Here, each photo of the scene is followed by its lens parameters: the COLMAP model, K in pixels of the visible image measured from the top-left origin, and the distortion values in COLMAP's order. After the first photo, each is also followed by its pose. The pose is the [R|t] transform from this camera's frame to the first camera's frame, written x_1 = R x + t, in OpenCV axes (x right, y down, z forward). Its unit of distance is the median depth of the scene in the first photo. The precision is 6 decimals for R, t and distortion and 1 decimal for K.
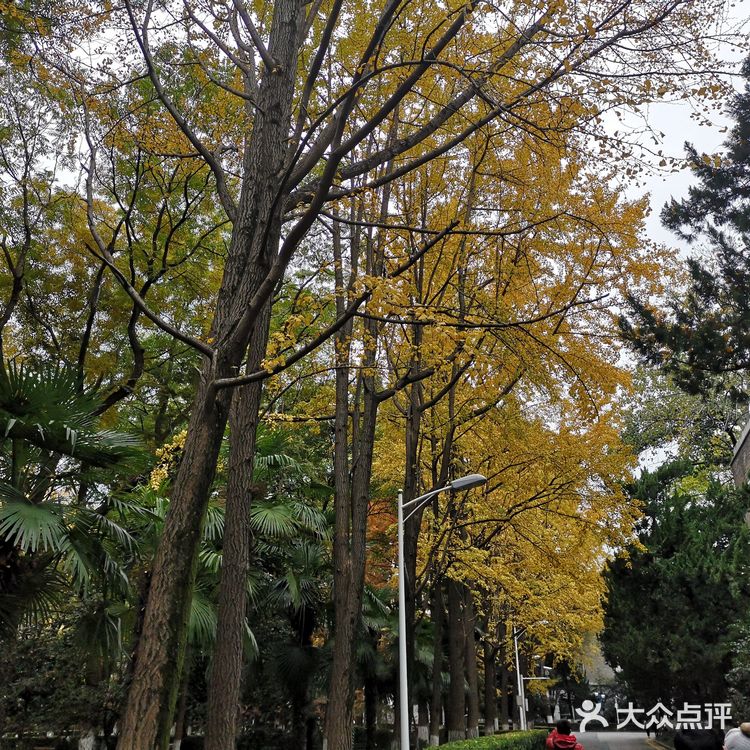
lens RADIAL K [[790.6, 0, 347.4], [0, 790.6, 375.6], [0, 0, 1]] dist [-0.002650, -0.004093]
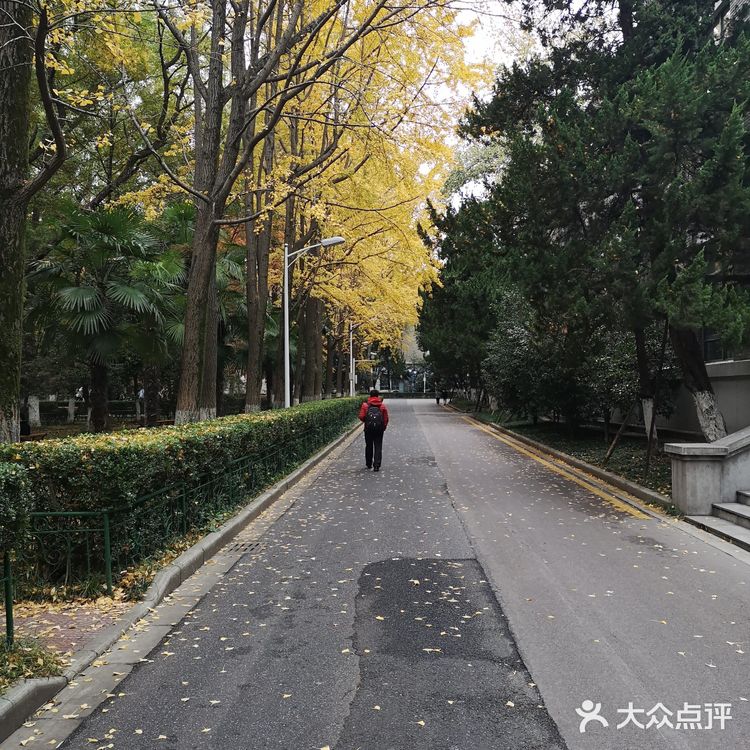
lens RADIAL K [[790.6, 0, 347.4], [0, 790.6, 375.6], [0, 0, 1]] dist [-0.002650, -0.004093]
pose [[0.980008, -0.001313, 0.198955, -0.054339], [-0.074522, 0.924762, 0.373178, -0.089018], [-0.184476, -0.380544, 0.906176, -0.212707]]
